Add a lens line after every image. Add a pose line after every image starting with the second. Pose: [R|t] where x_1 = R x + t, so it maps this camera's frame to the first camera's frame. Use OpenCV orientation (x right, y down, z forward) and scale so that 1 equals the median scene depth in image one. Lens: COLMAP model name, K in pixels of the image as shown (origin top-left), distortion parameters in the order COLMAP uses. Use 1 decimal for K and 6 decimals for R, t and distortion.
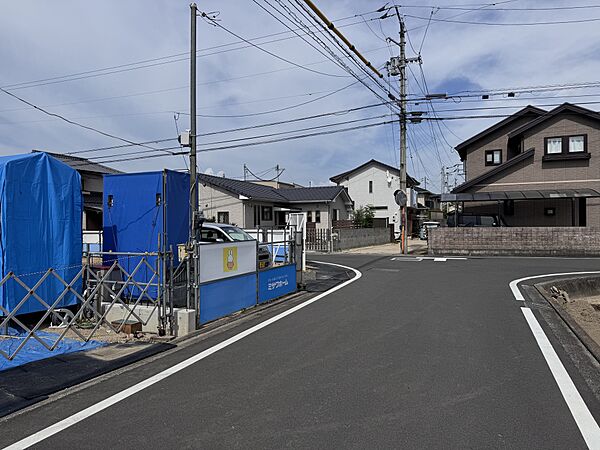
lens RADIAL K [[415.5, 0, 297.7], [0, 415.5, 224.4], [0, 0, 1]] dist [0.134729, -0.229324]
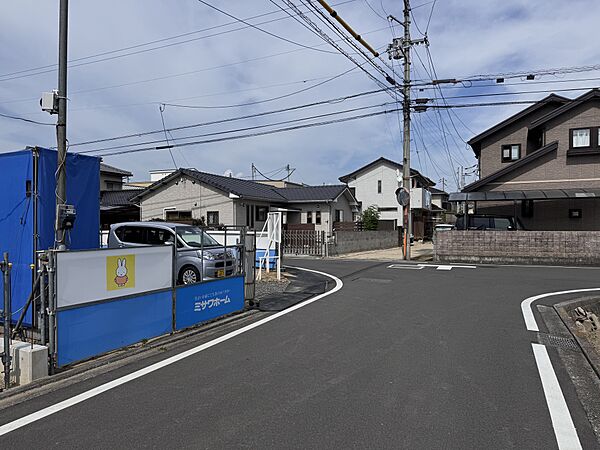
lens RADIAL K [[417.2, 0, 298.6], [0, 417.2, 225.8], [0, 0, 1]] dist [0.101869, -0.149451]
pose [[0.999118, 0.009135, -0.040993, 0.060942], [-0.009162, 0.999958, -0.000477, 0.000599], [0.040987, 0.000852, 0.999159, 0.101887]]
